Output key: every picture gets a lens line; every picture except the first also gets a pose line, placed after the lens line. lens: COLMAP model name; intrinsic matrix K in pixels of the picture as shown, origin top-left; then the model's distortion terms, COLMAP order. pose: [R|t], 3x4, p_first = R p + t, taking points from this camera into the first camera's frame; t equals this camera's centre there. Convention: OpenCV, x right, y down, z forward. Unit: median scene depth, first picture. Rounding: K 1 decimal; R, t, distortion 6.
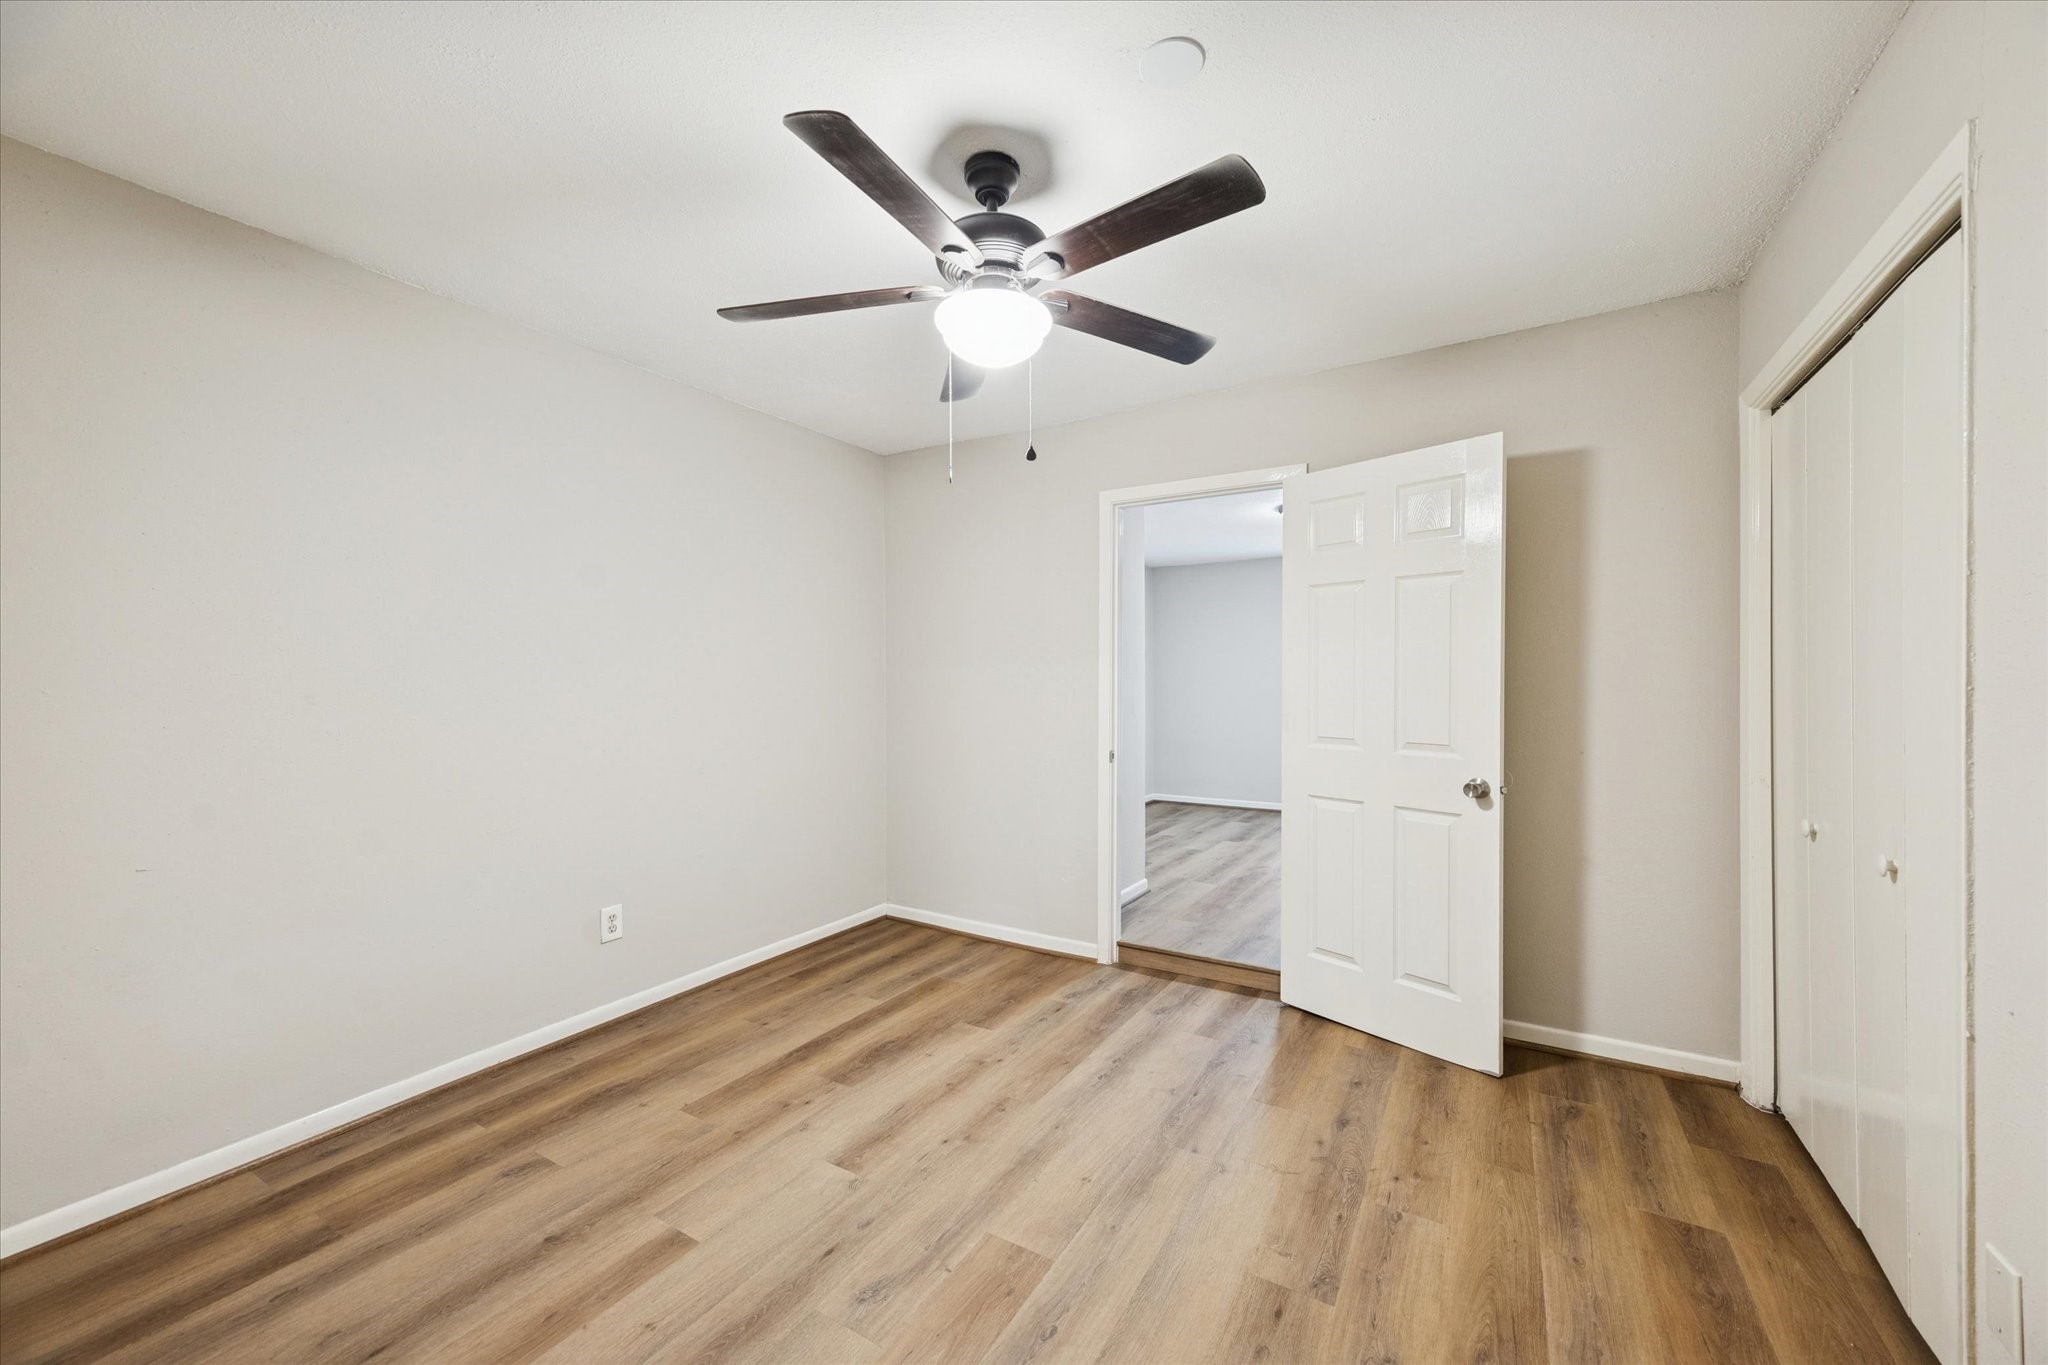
lens RADIAL K [[795.2, 0, 1031.3], [0, 795.2, 673.8], [0, 0, 1]] dist [0.005938, 0.000176]
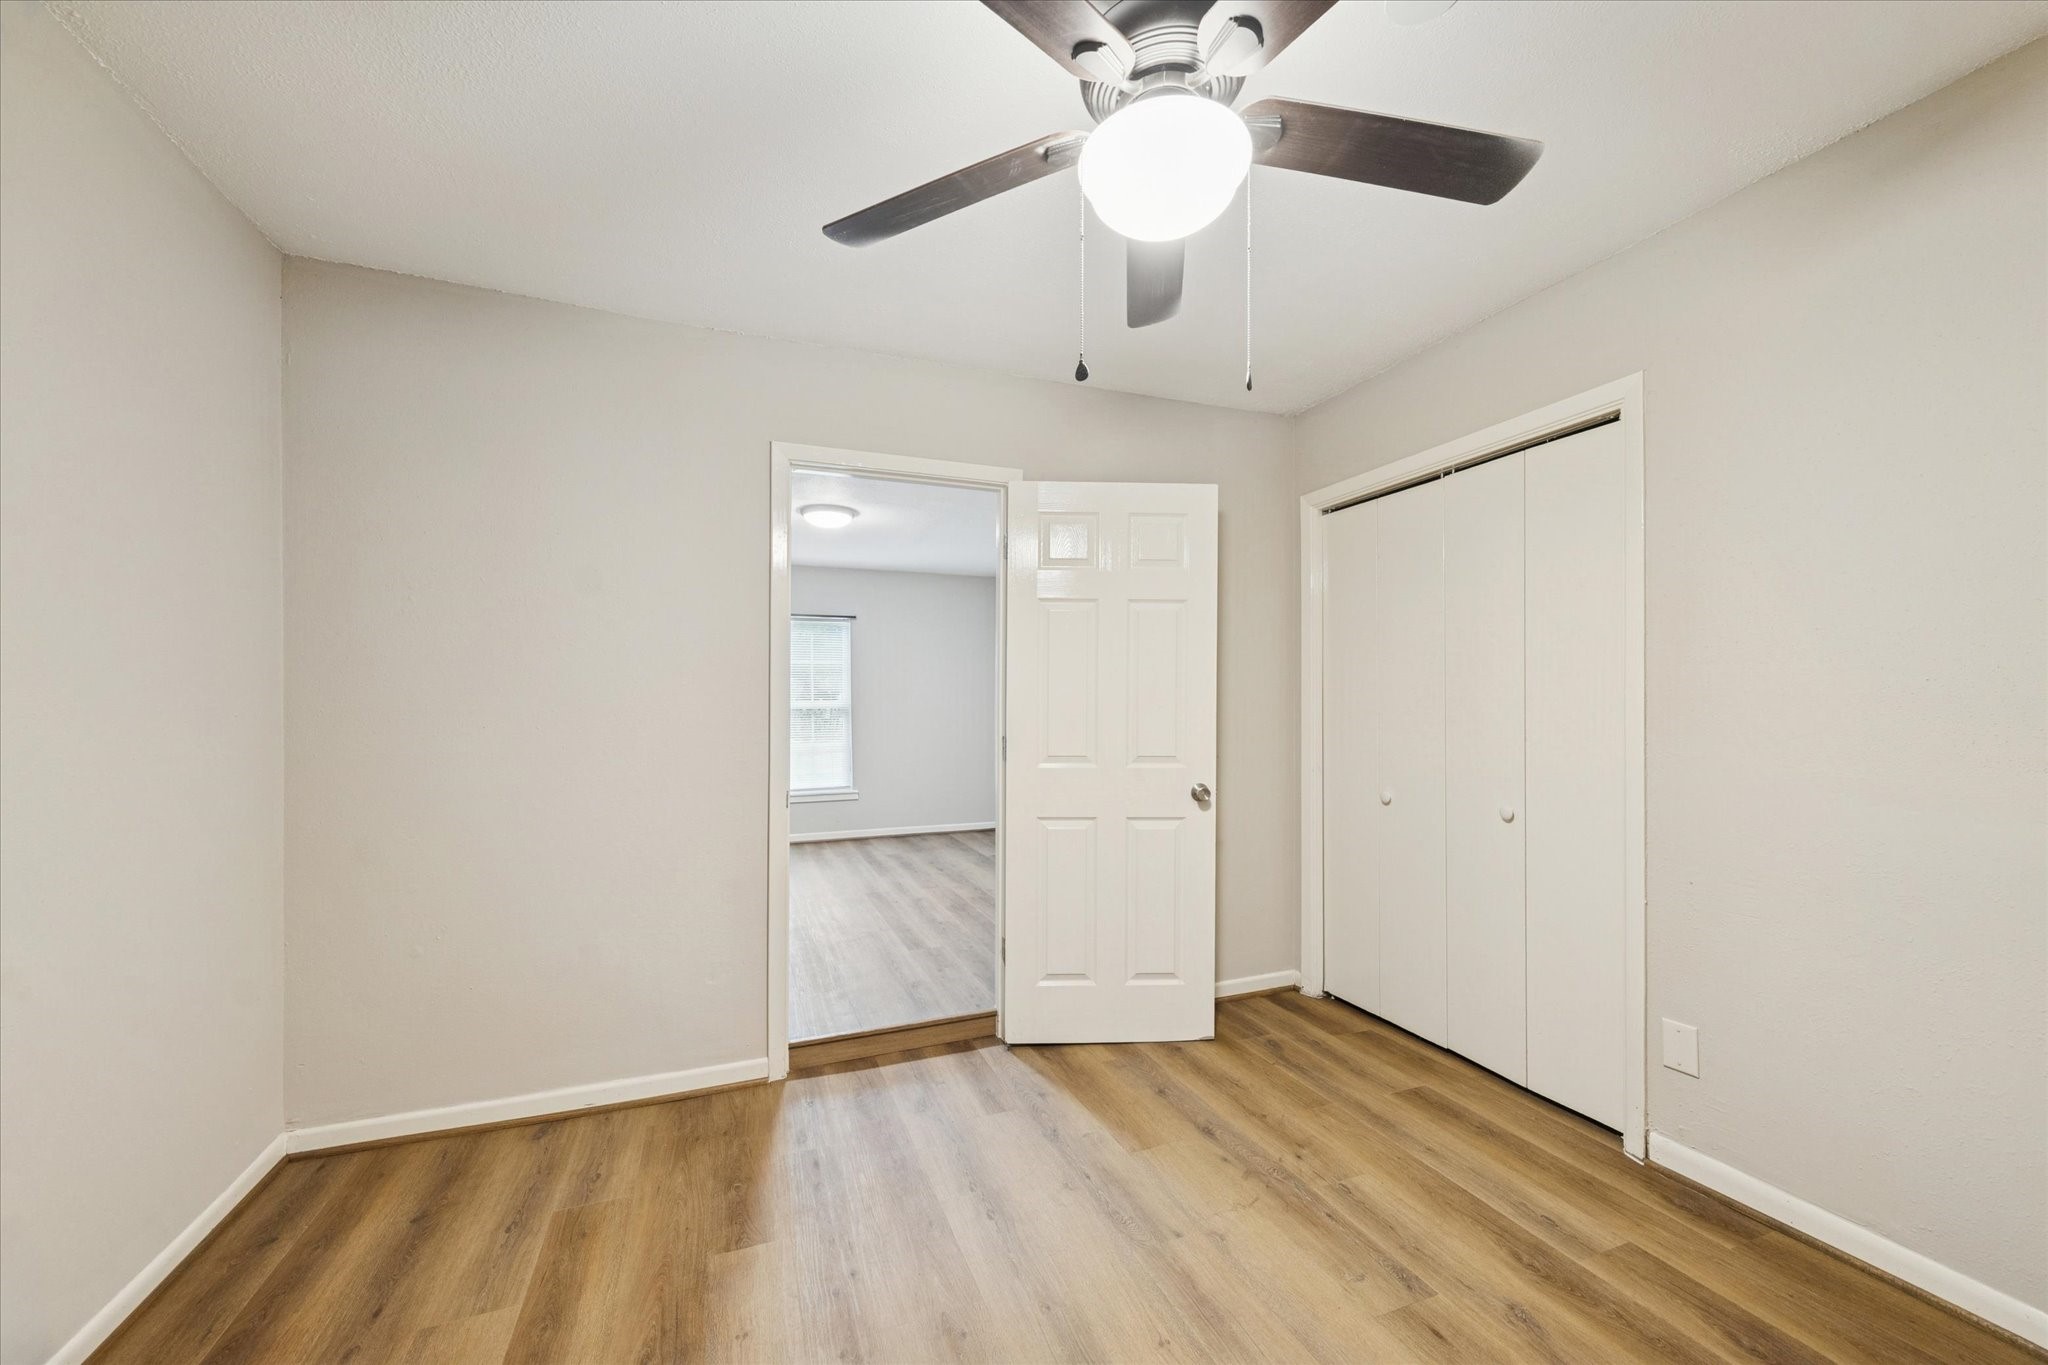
lens RADIAL K [[795.2, 0, 1021.1], [0, 795.2, 701.1], [0, 0, 1]] dist [0.005938, 0.000176]
pose [[0.606133, -0.000909, 0.795363, -0.474068], [-0.006324, 0.999962, 0.005962, 0.007185], [-0.795338, -0.008644, 0.606105, 0.487514]]
